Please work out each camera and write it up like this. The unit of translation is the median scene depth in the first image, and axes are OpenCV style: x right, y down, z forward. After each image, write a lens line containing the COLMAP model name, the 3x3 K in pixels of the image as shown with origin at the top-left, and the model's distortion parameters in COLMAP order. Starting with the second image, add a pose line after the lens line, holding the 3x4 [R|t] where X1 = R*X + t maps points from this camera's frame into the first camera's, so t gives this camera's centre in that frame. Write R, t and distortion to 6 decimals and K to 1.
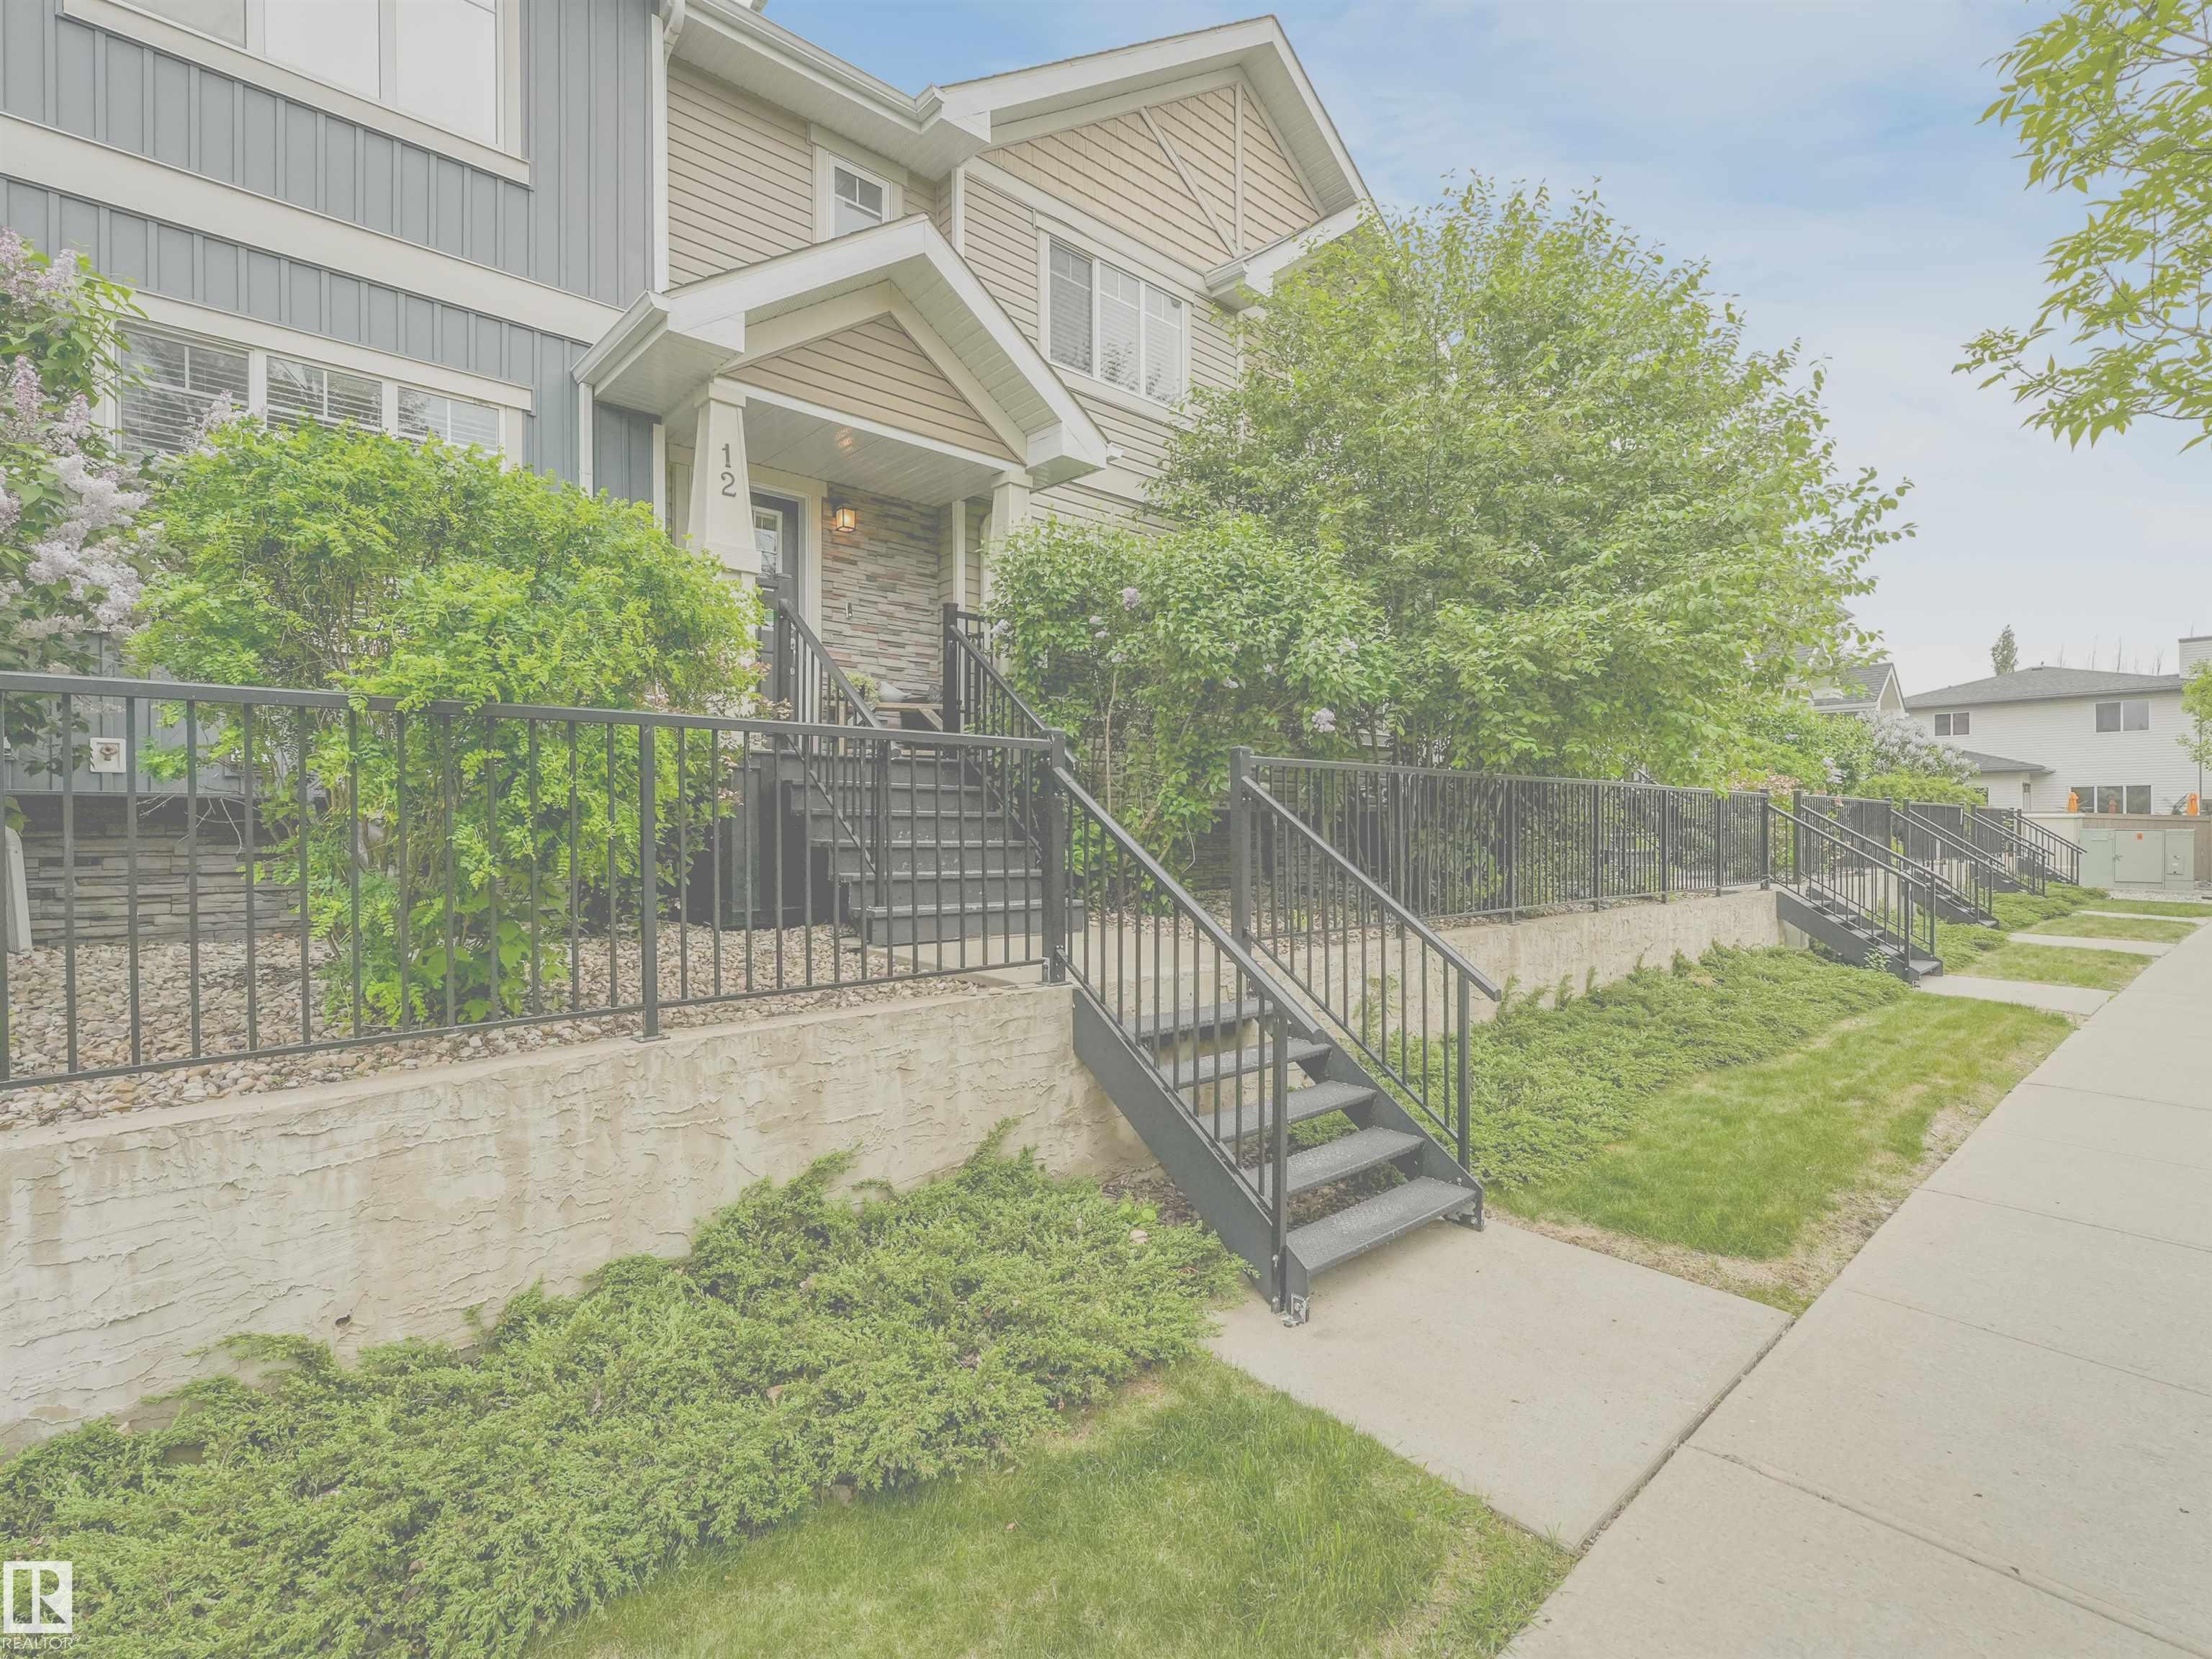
lens RADIAL K [[985.5, 0, 1099.1], [0, 985.5, 823.8], [0, 0, 1]] dist [-0.004875, 0.001883]
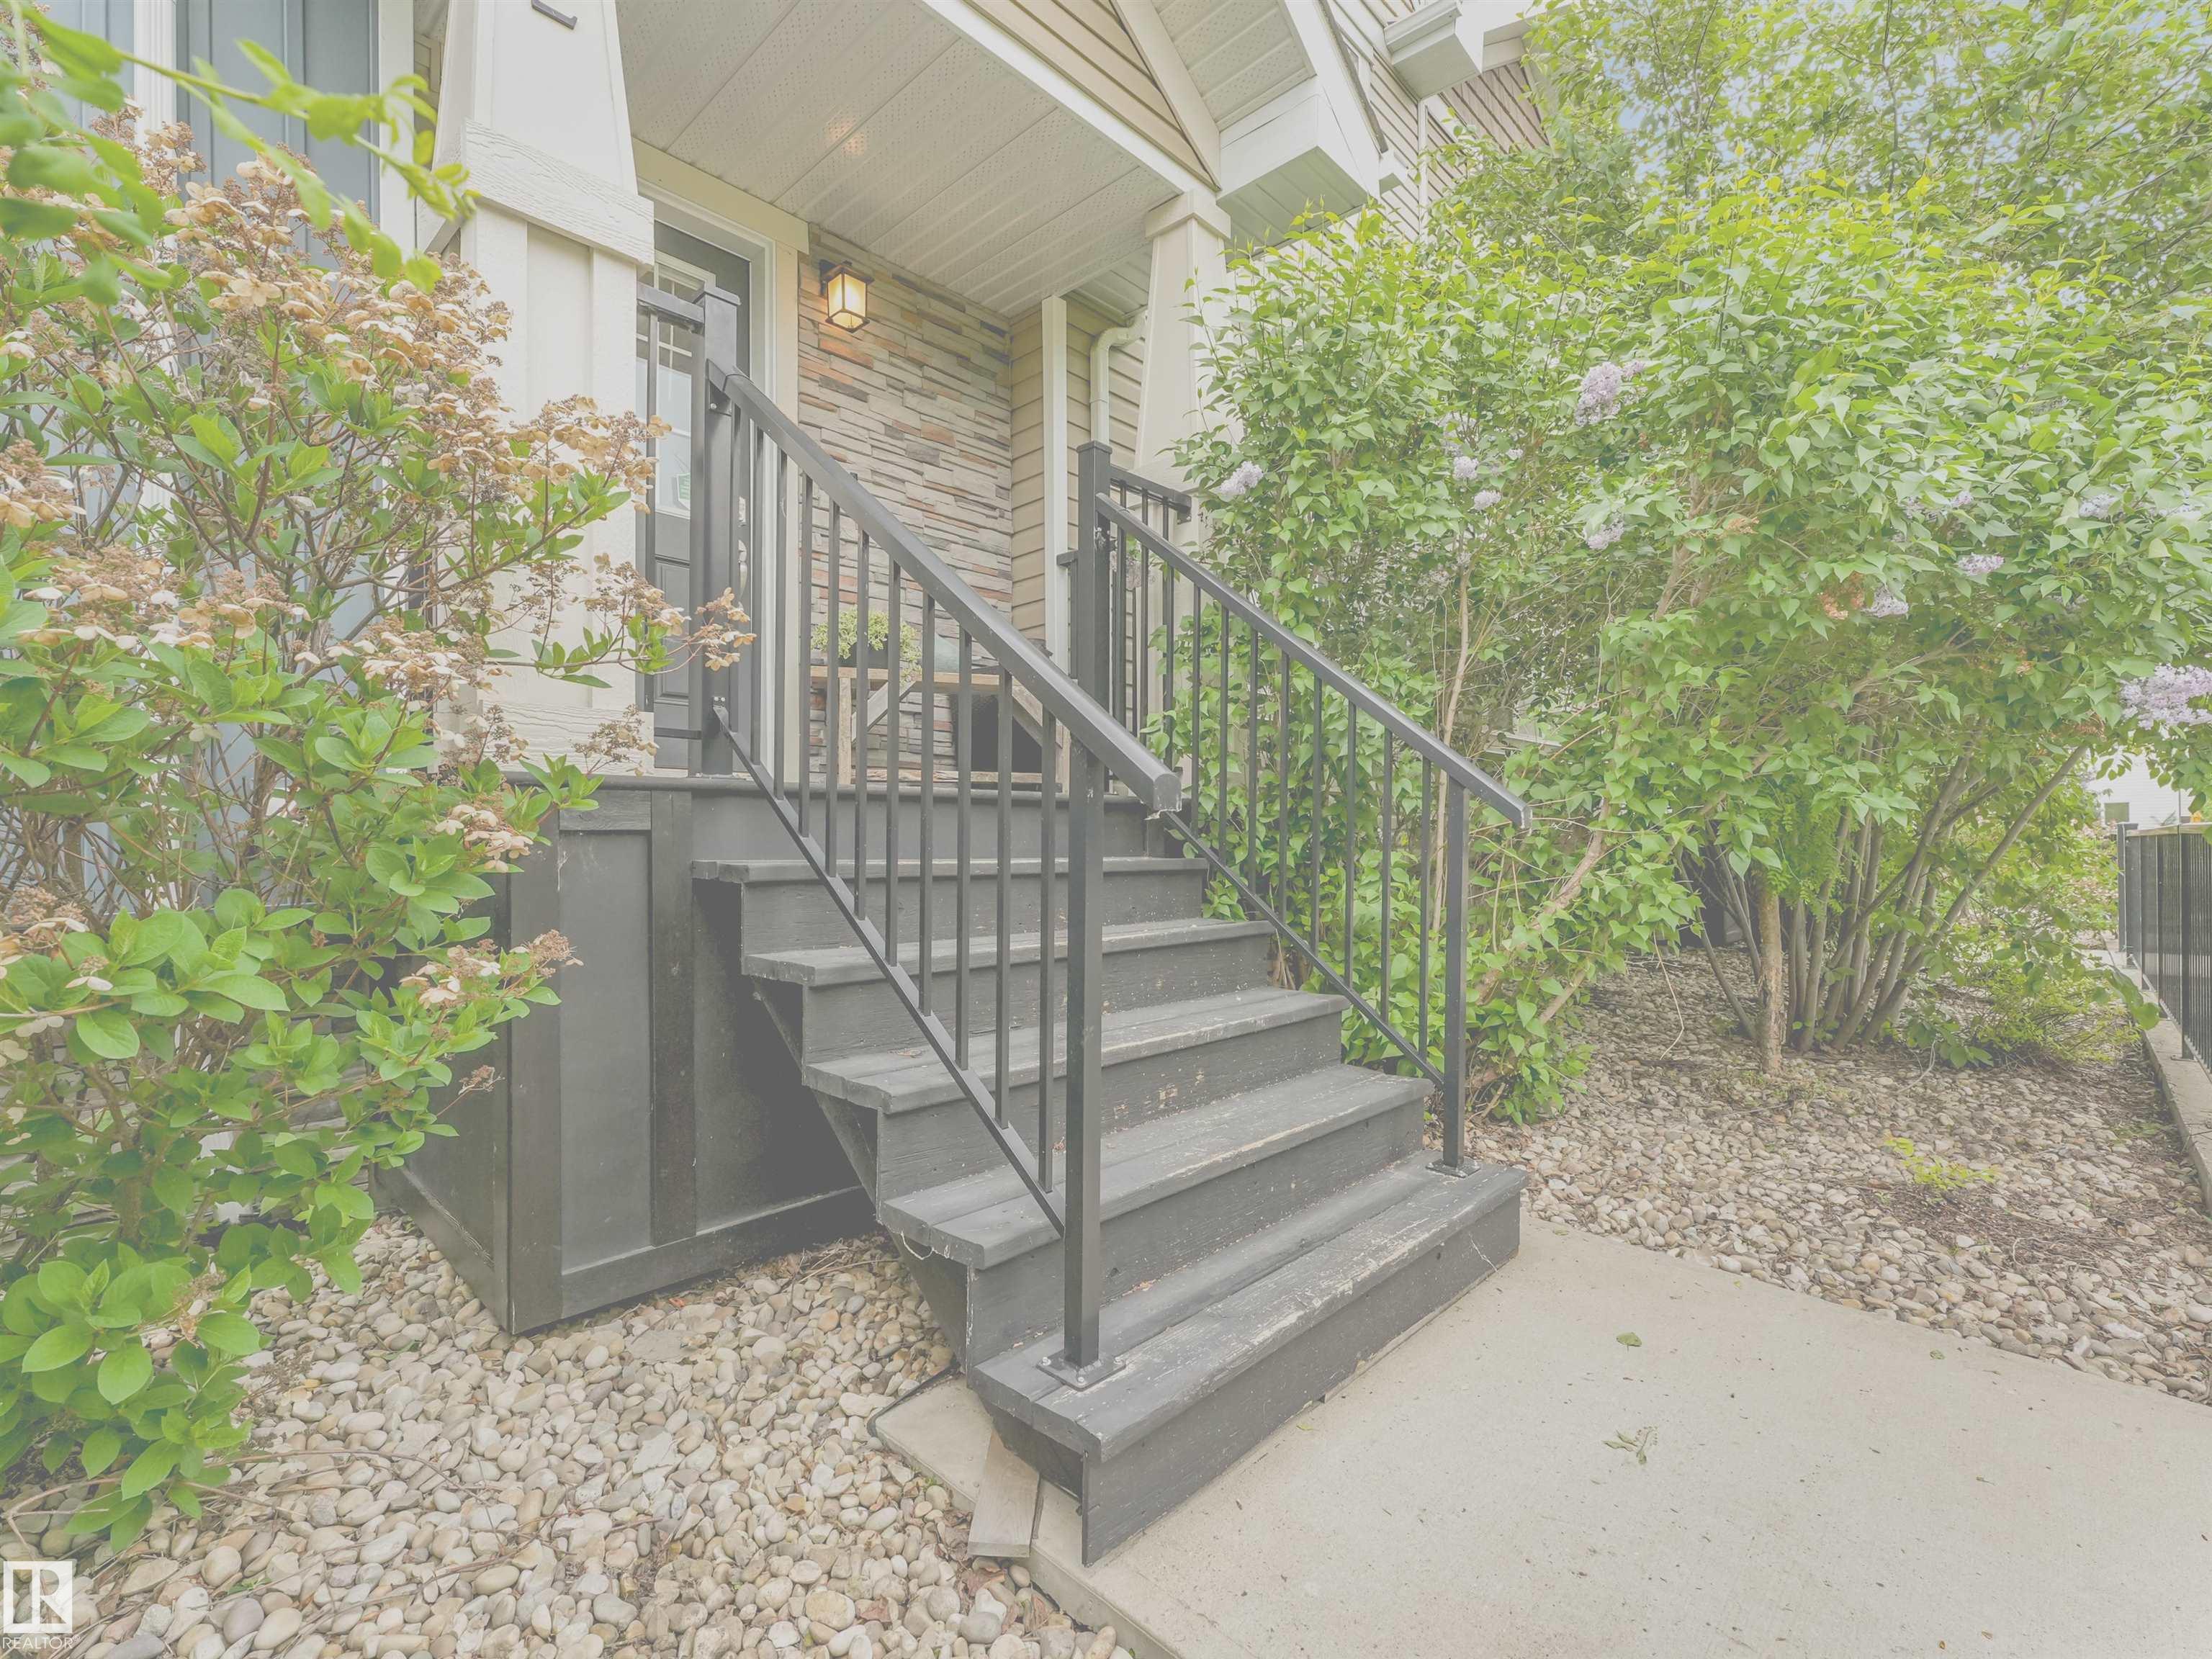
lens RADIAL K [[985.5, 0, 1099.1], [0, 985.5, 823.8], [0, 0, 1]] dist [-0.004875, 0.001883]
pose [[0.998665, -0.006093, 0.051296, -0.186639], [0.006345, 0.999969, -0.004751, -0.053045], [-0.051266, 0.005070, 0.998672, 0.594250]]
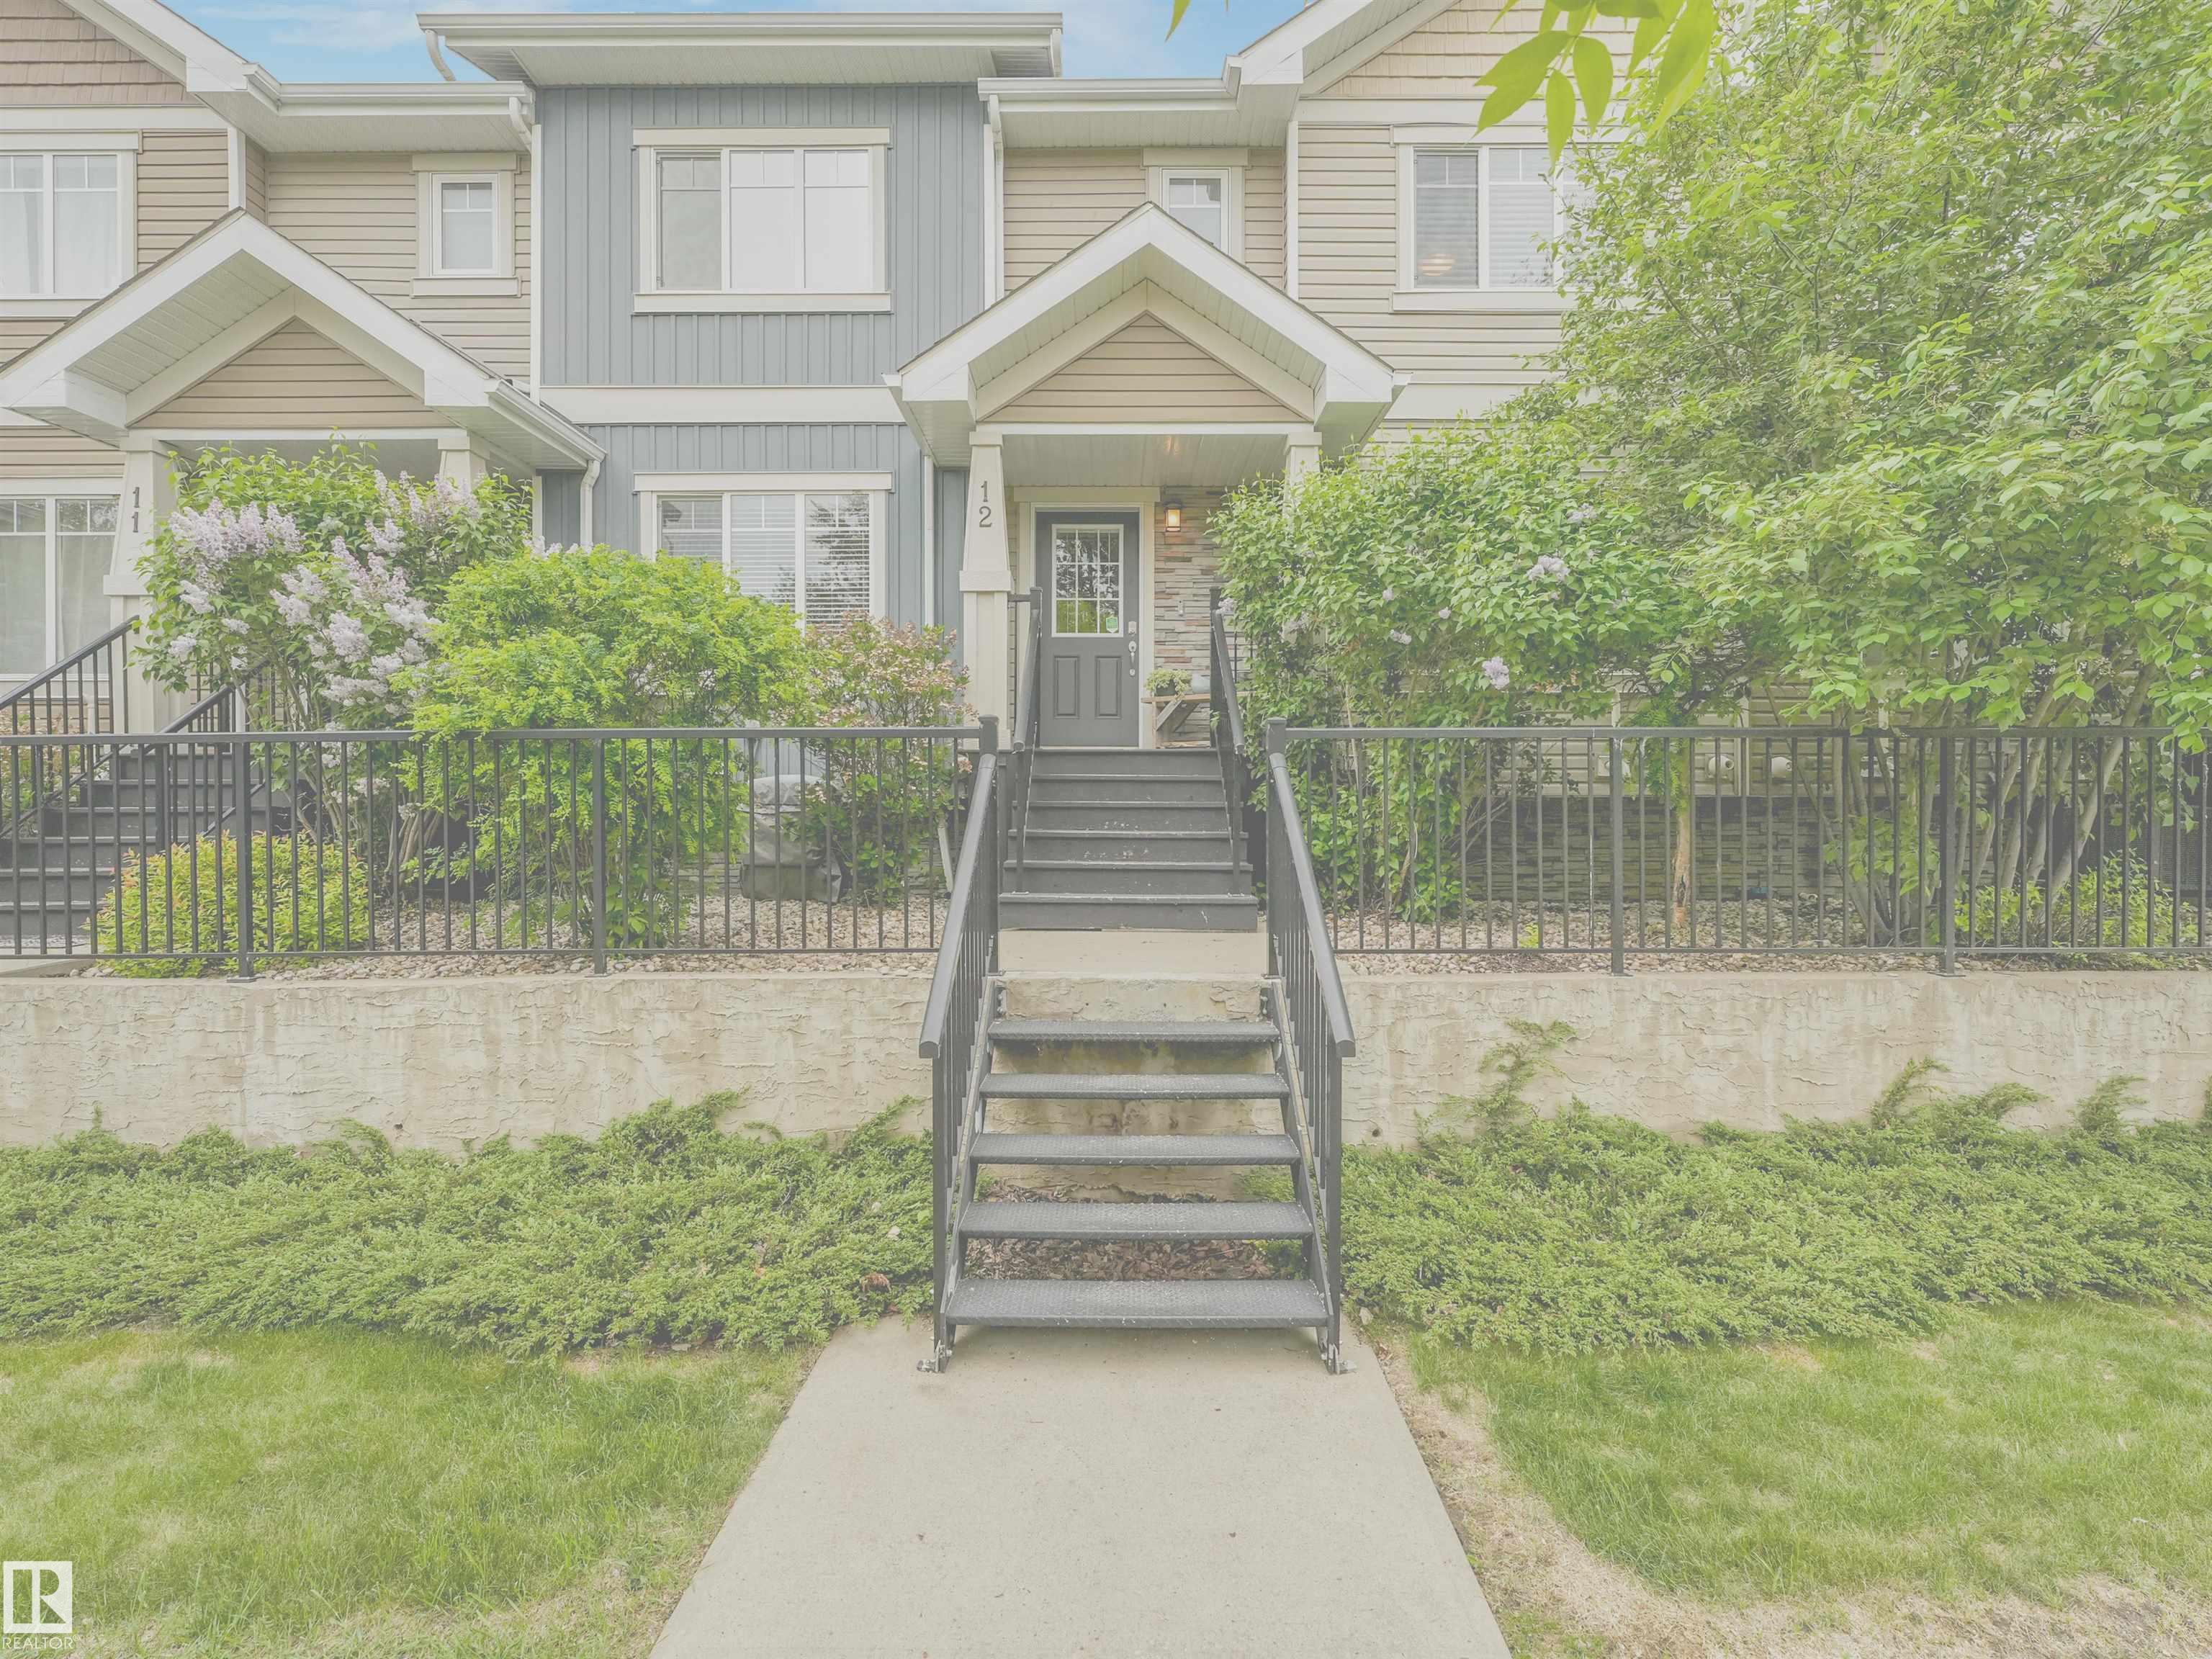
lens RADIAL K [[985.5, 0, 1099.1], [0, 985.5, 823.8], [0, 0, 1]] dist [-0.004875, 0.001883]
pose [[0.758408, 0.000631, -0.651780, 0.416810], [0.002637, 0.999988, 0.004036, 0.004970], [0.651775, -0.004779, 0.758397, 0.198167]]
